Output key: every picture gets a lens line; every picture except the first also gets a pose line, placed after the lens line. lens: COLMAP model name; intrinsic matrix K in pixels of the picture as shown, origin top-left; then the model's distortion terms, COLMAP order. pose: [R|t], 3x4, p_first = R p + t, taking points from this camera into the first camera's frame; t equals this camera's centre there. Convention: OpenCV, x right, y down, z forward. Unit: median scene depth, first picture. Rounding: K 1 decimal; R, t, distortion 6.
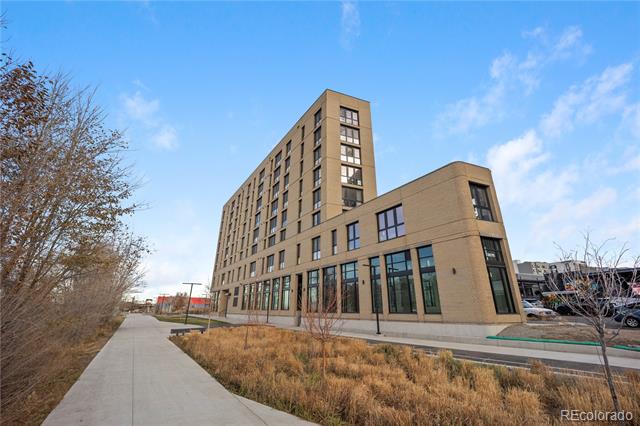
lens RADIAL K [[253.5, 0, 320.0], [0, 253.5, 213.0], [0, 0, 1]] dist [-0.023029, 0.000007]
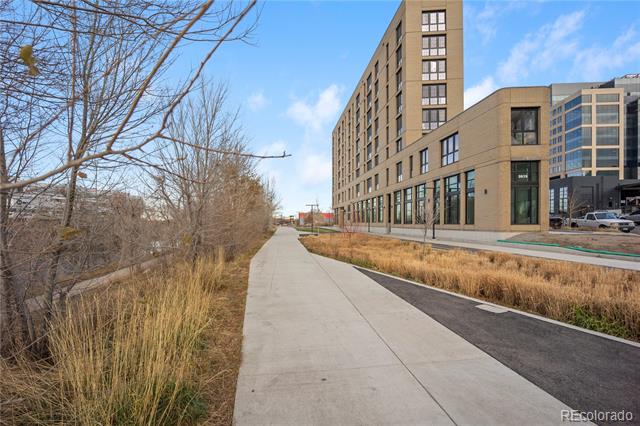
lens RADIAL K [[253.5, 0, 320.0], [0, 253.5, 213.0], [0, 0, 1]] dist [-0.023029, 0.000007]
pose [[0.894072, -0.028443, -0.447020, 0.142273], [0.172358, 0.942987, 0.284726, -0.063872], [0.413435, -0.331613, 0.848000, -0.163595]]
